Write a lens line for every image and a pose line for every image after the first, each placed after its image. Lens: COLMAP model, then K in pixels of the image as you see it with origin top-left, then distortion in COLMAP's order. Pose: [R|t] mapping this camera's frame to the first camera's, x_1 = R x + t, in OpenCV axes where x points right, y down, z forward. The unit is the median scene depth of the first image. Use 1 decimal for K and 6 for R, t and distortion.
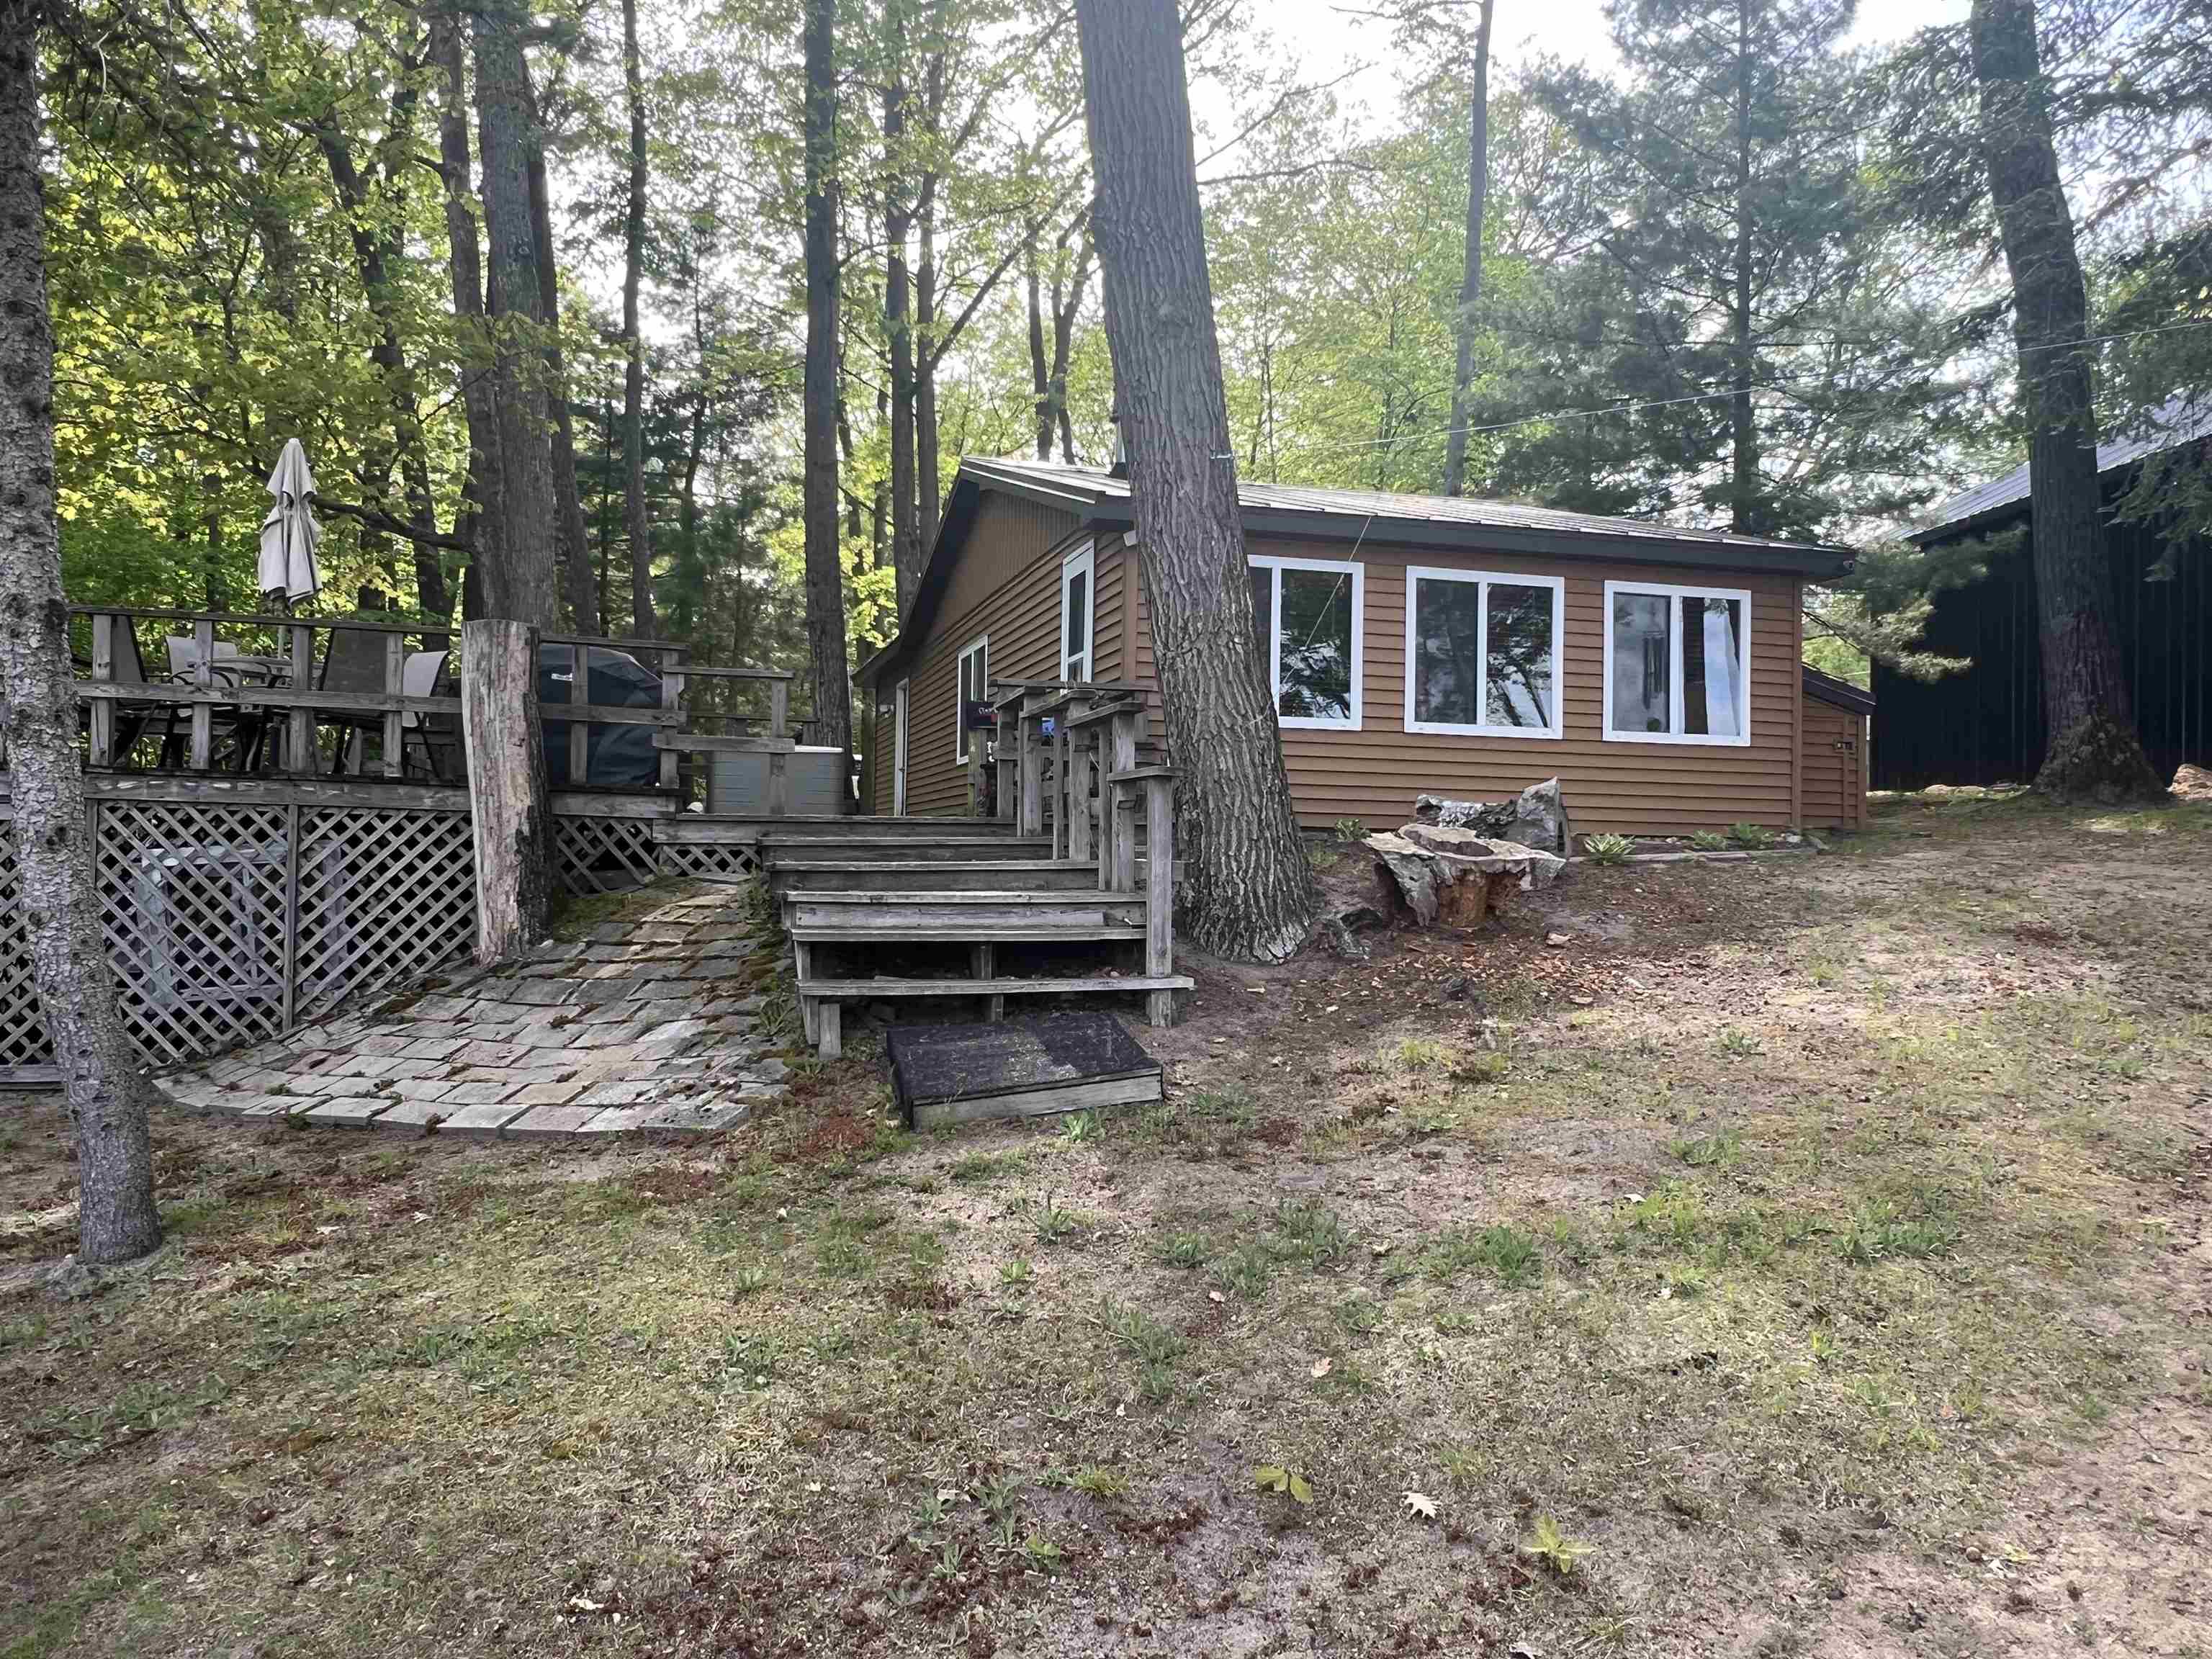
lens RADIAL K [[1604.8, 0, 1106.0], [0, 1604.8, 829.5], [0, 0, 1]] dist [0.013179, -0.026571]
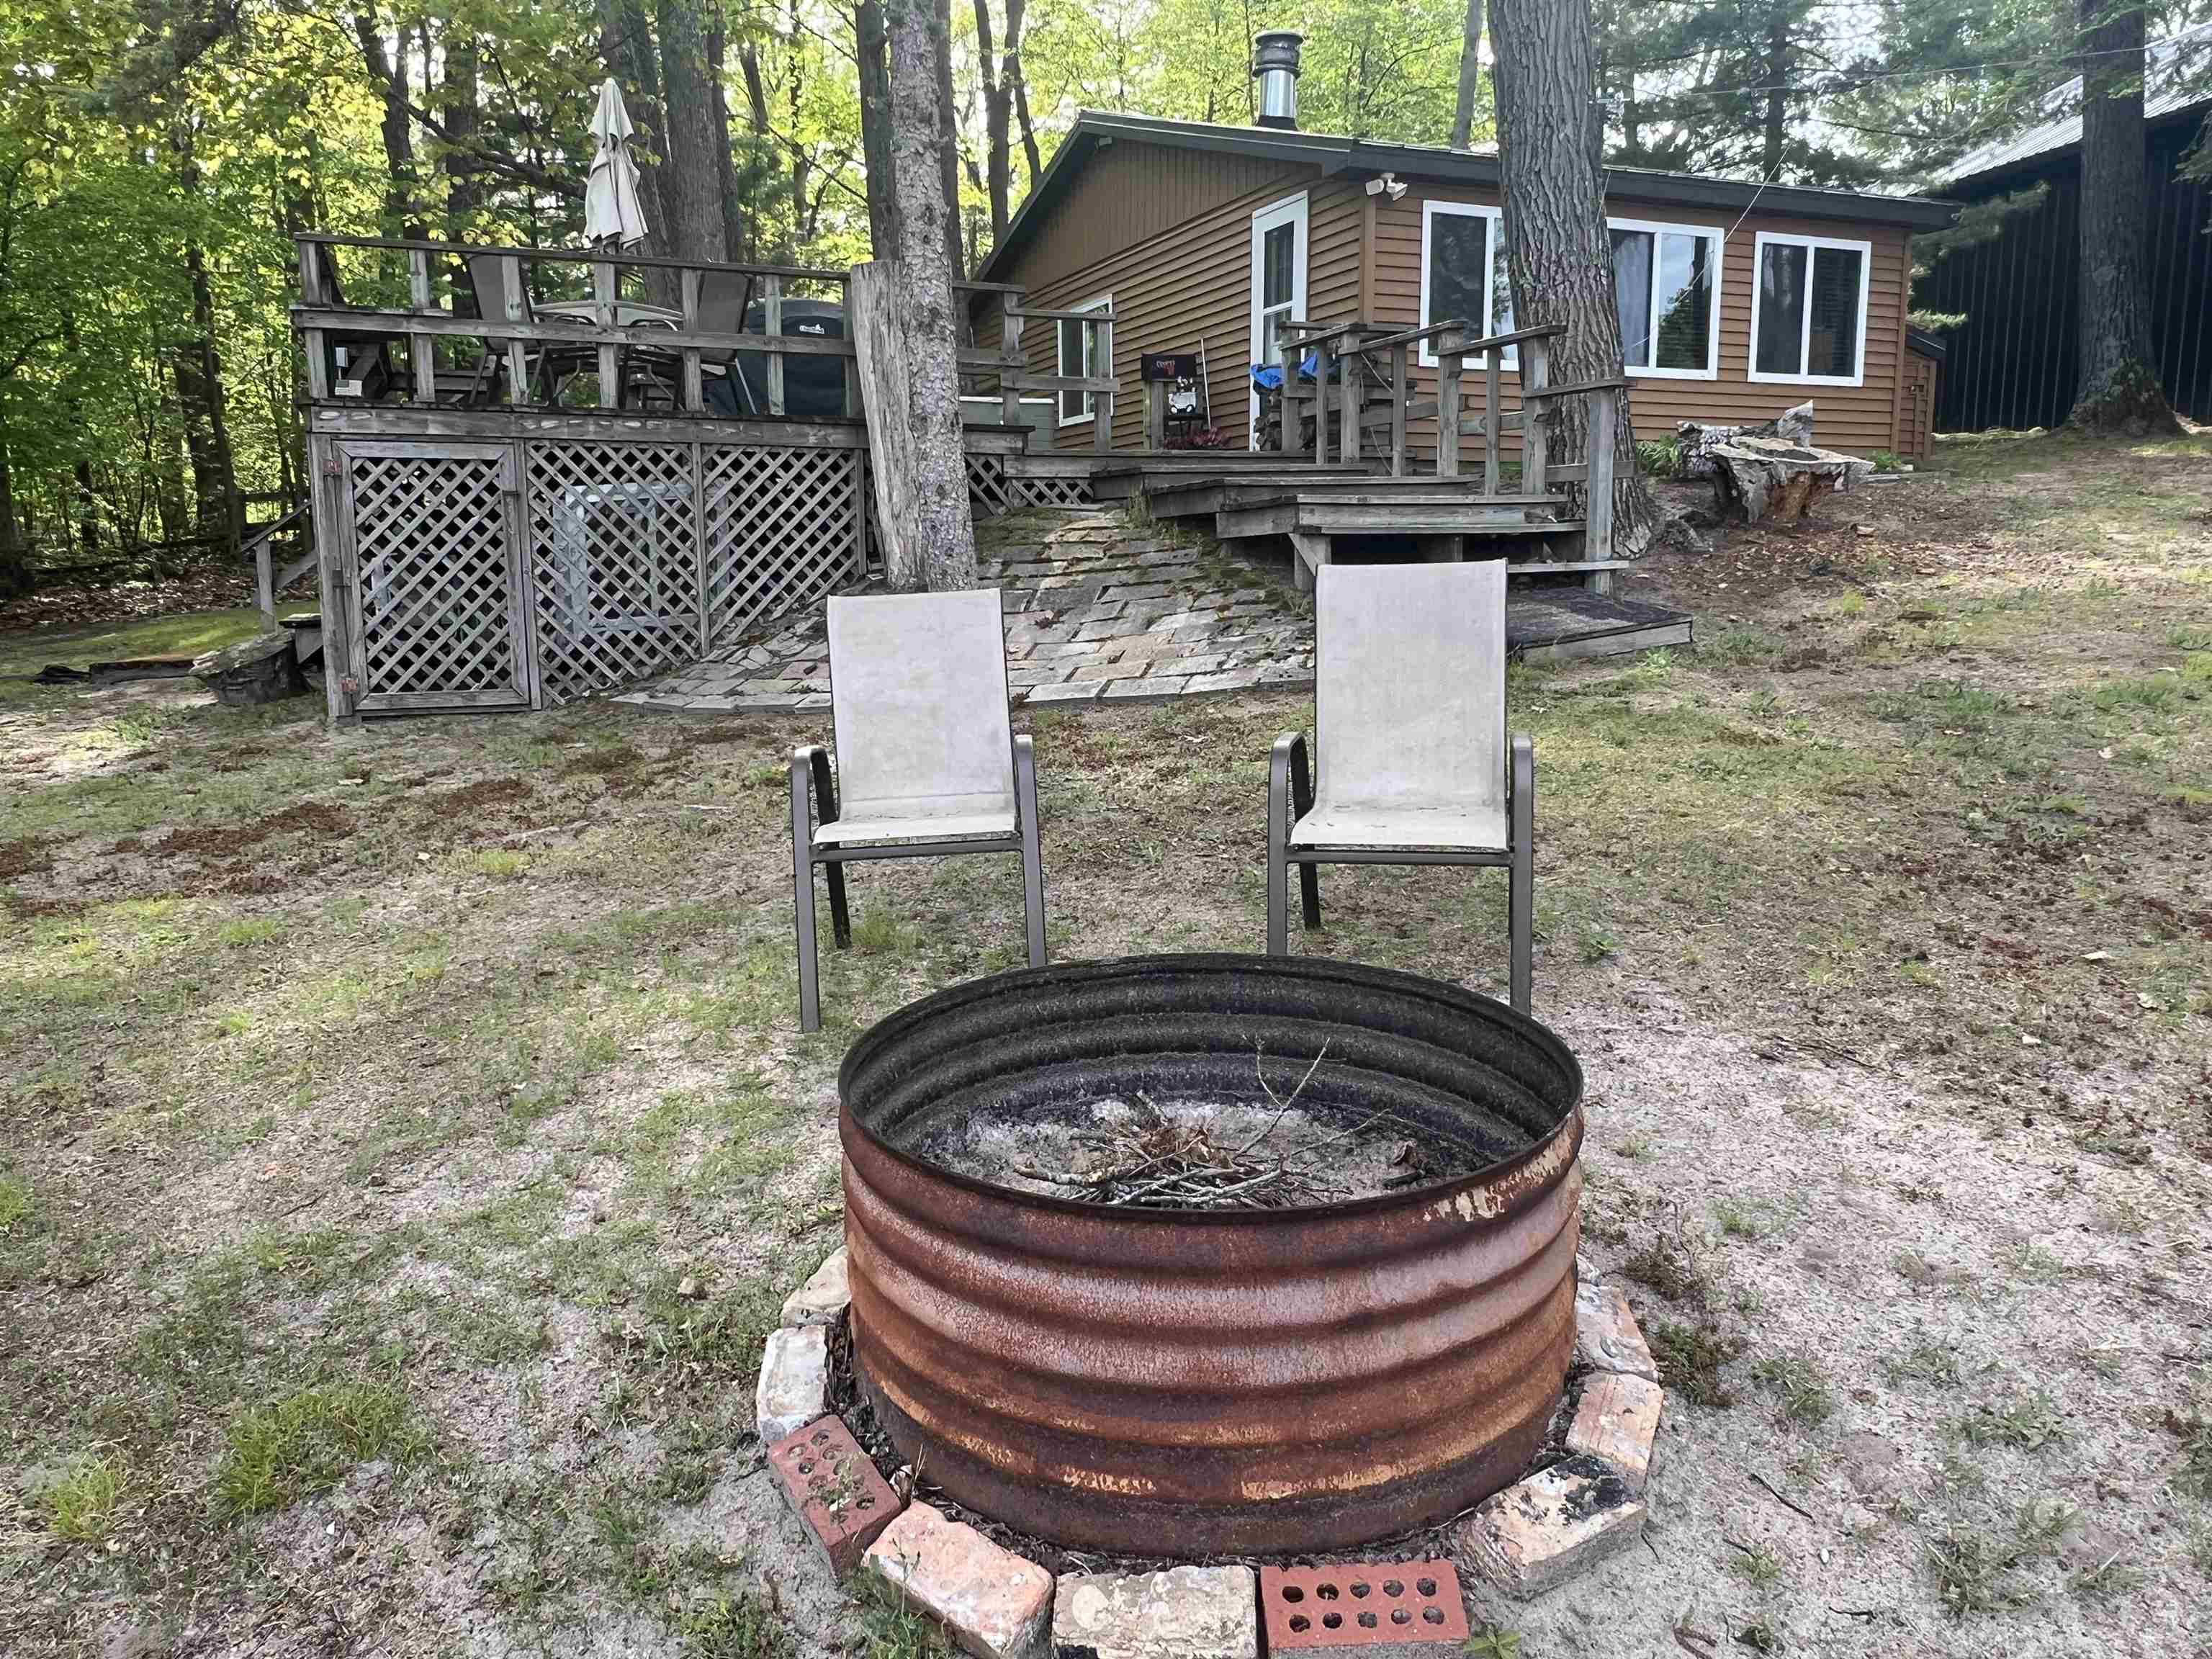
lens RADIAL K [[1604.8, 0, 1106.0], [0, 1604.8, 829.5], [0, 0, 1]] dist [0.013179, -0.026571]
pose [[0.992079, -0.044287, 0.117549, -0.371012], [0.021895, 0.982429, 0.185350, 0.045225], [-0.123692, -0.181308, 0.975617, -0.124533]]
